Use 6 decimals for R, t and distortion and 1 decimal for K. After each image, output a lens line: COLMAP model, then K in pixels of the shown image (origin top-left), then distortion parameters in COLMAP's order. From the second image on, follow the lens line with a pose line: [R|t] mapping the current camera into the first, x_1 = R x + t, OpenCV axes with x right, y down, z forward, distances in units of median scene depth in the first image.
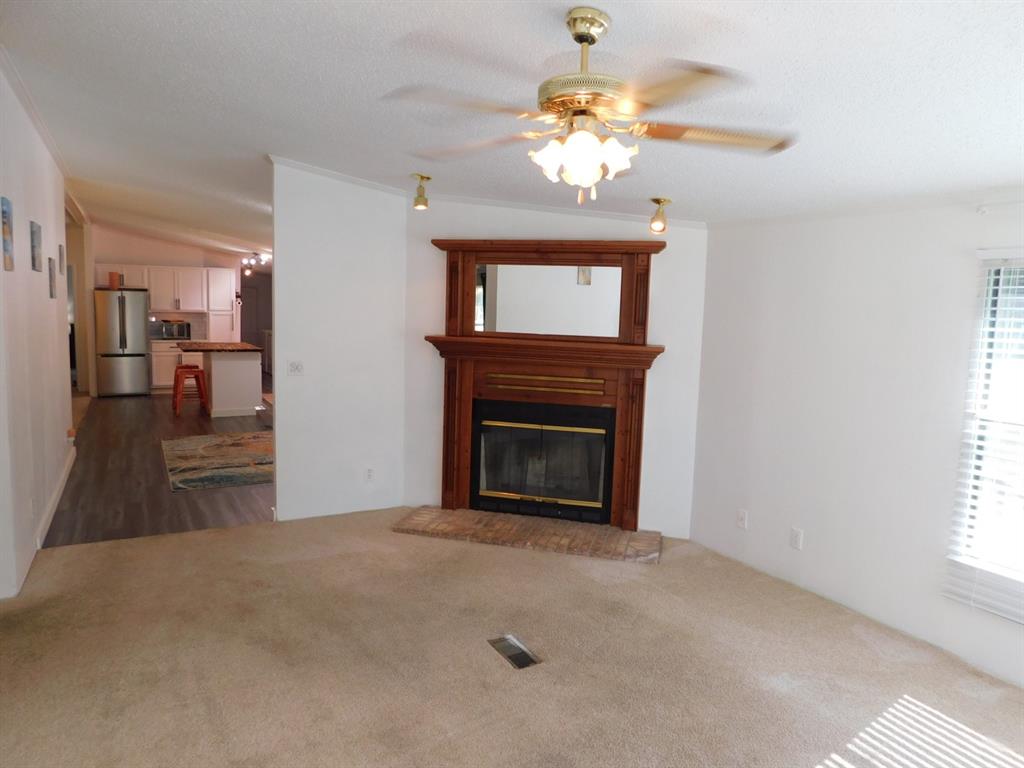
lens RADIAL K [[670.7, 0, 512.1], [0, 670.7, 385.6], [0, 0, 1]] dist [-0.046022, 0.011905]
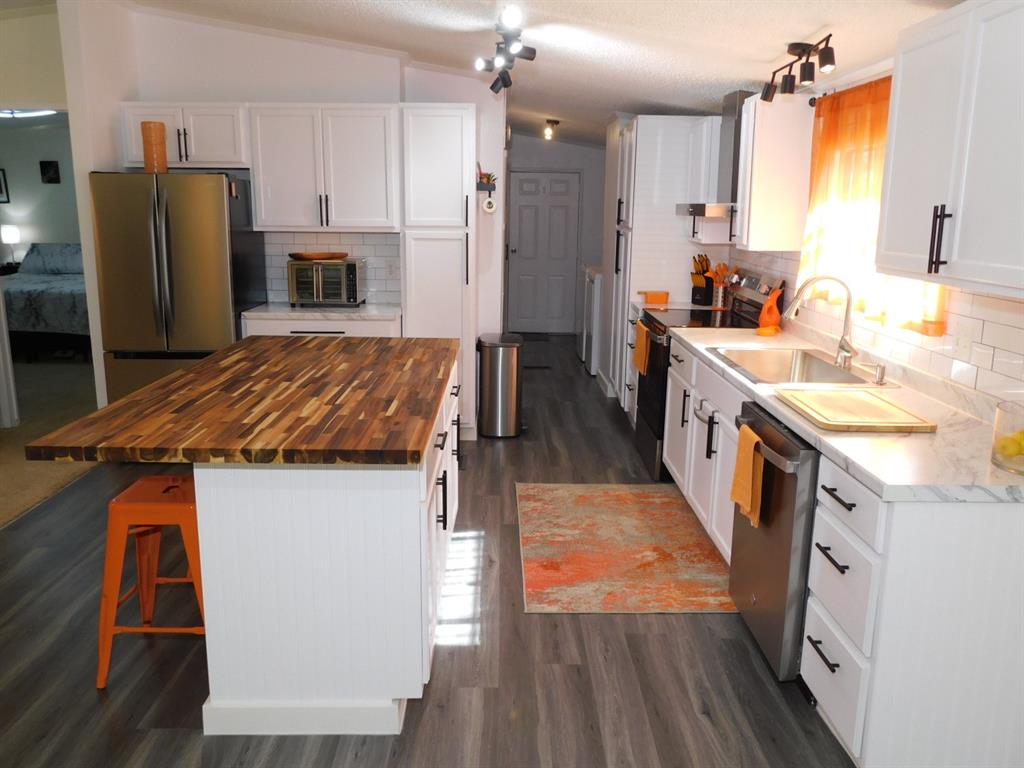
lens RADIAL K [[828.0, 0, 518.1], [0, 828.0, 377.7], [0, 0, 1]] dist [-0.001188, 0.004300]
pose [[0.878966, 0.081630, -0.469847, -0.189810], [-0.040395, 0.994444, 0.097205, -0.078801], [0.475171, -0.066460, 0.877380, 0.639443]]
